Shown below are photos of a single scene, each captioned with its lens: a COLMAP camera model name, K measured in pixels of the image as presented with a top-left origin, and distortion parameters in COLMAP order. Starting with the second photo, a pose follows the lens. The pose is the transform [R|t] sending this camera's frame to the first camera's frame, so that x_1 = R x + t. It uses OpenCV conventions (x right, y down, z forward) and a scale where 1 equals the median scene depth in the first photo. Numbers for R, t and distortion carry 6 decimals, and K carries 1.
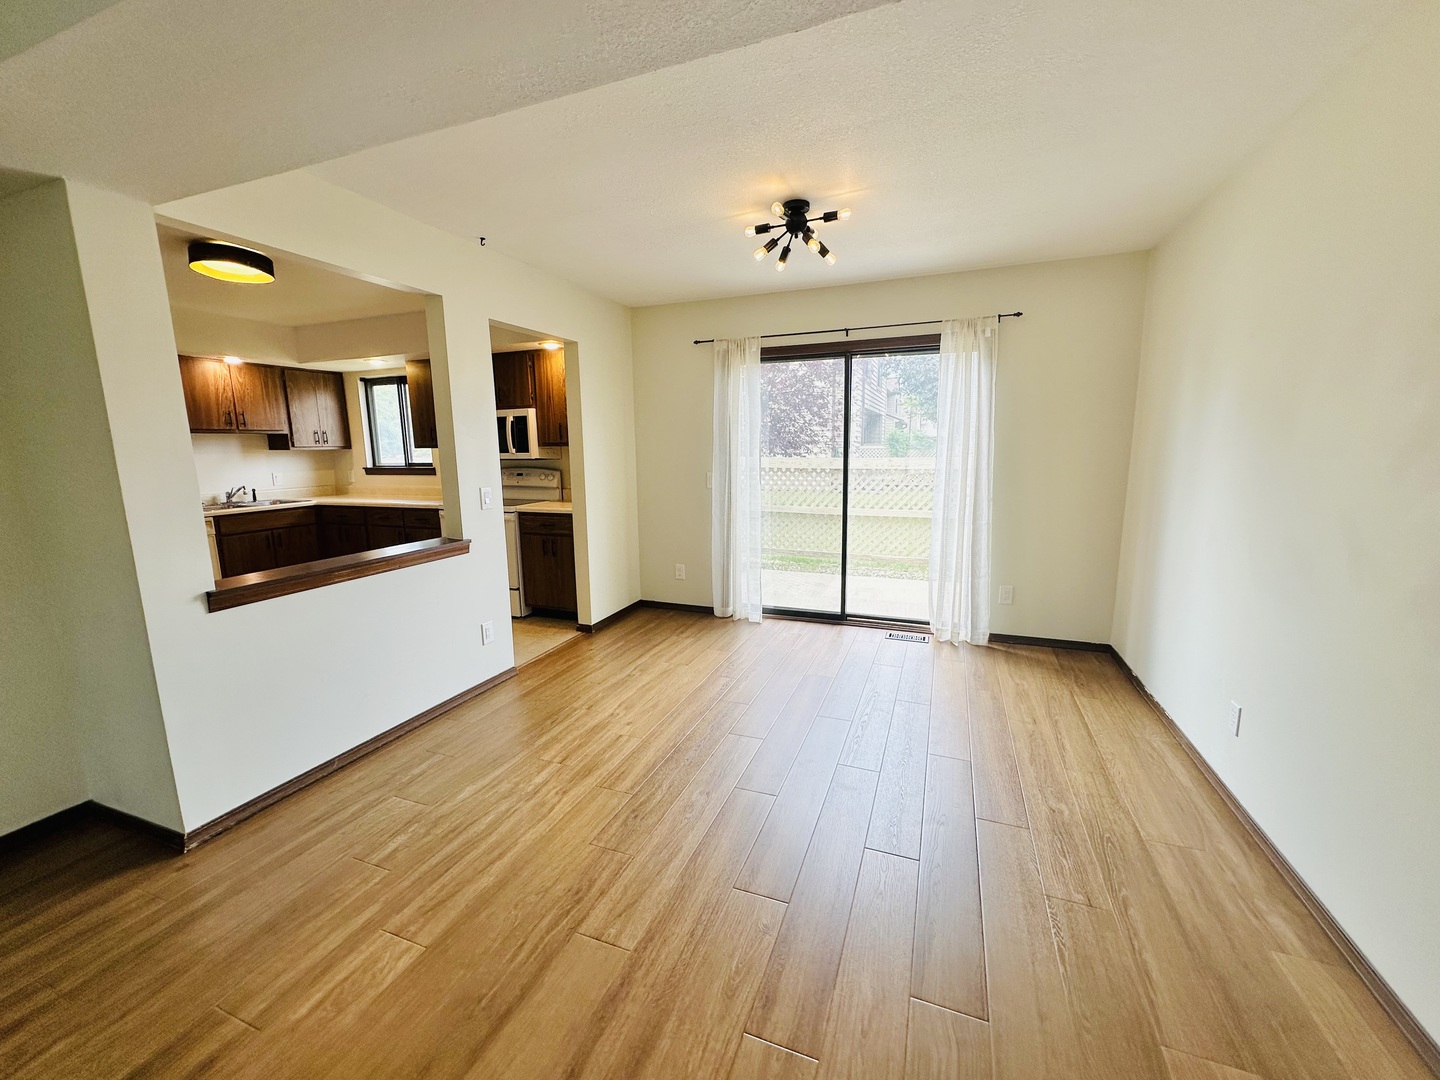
lens RADIAL K [[577.5, 0, 723.2], [0, 577.5, 541.2], [0, 0, 1]] dist [0.002419, 0.000137]
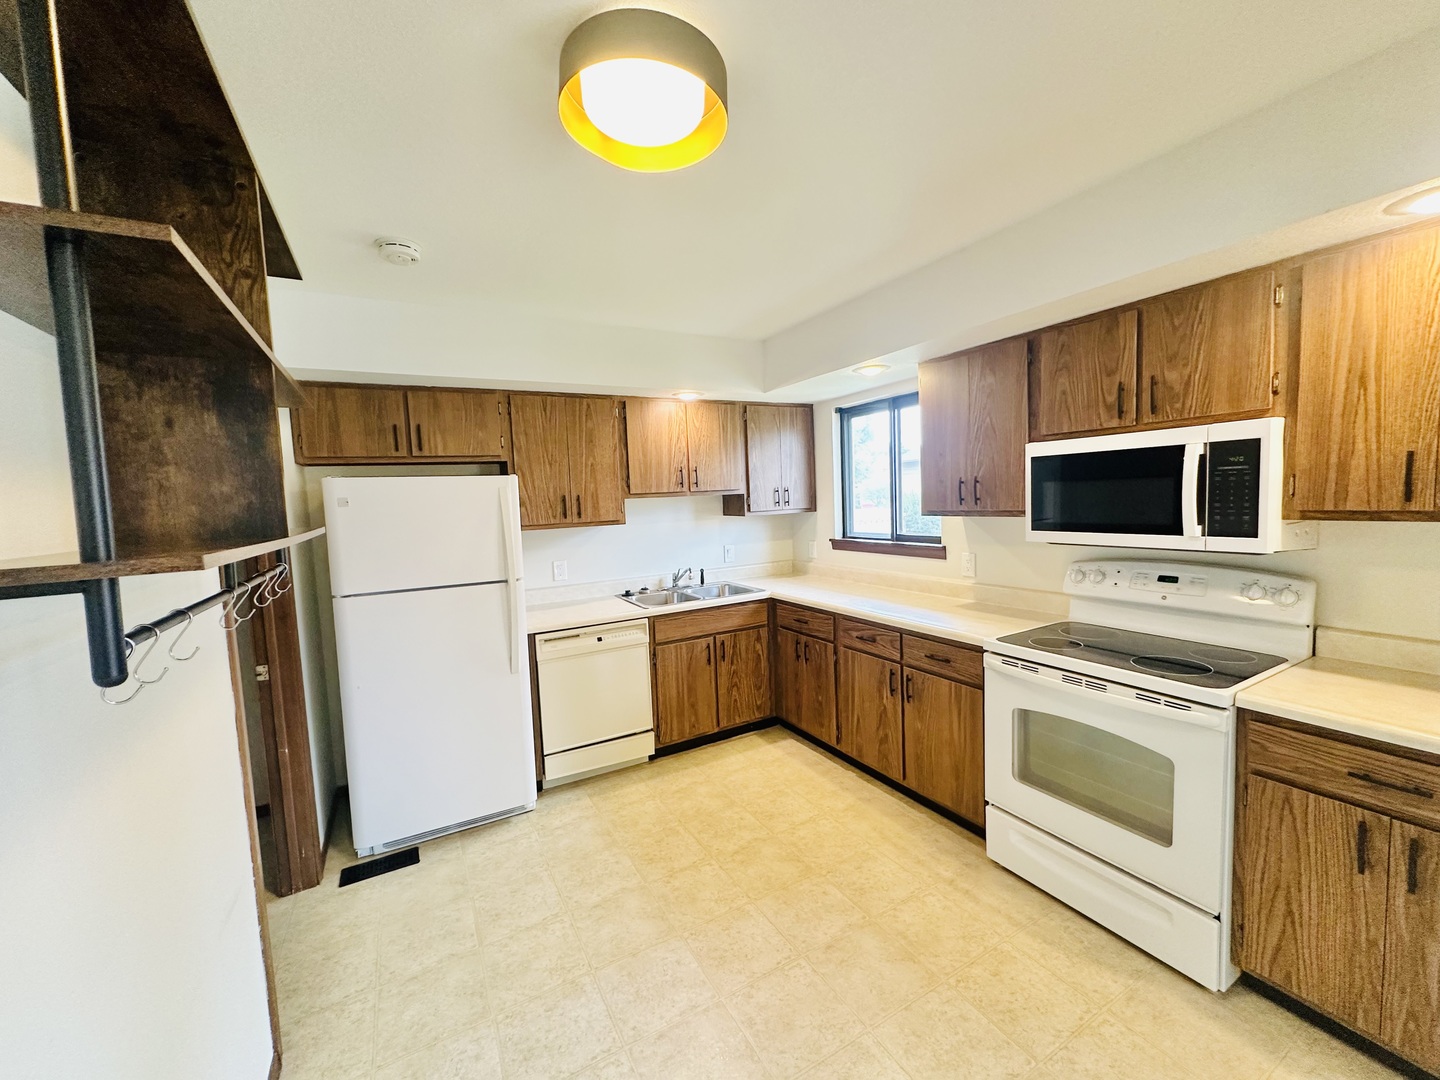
lens RADIAL K [[577.5, 0, 720.4], [0, 577.5, 538.6], [0, 0, 1]] dist [0.002419, 0.000137]
pose [[0.769303, 0.028539, -0.638246, -0.324785], [-0.073492, 0.996323, -0.044031, -0.099269], [0.634643, 0.080779, 0.768572, 0.446376]]
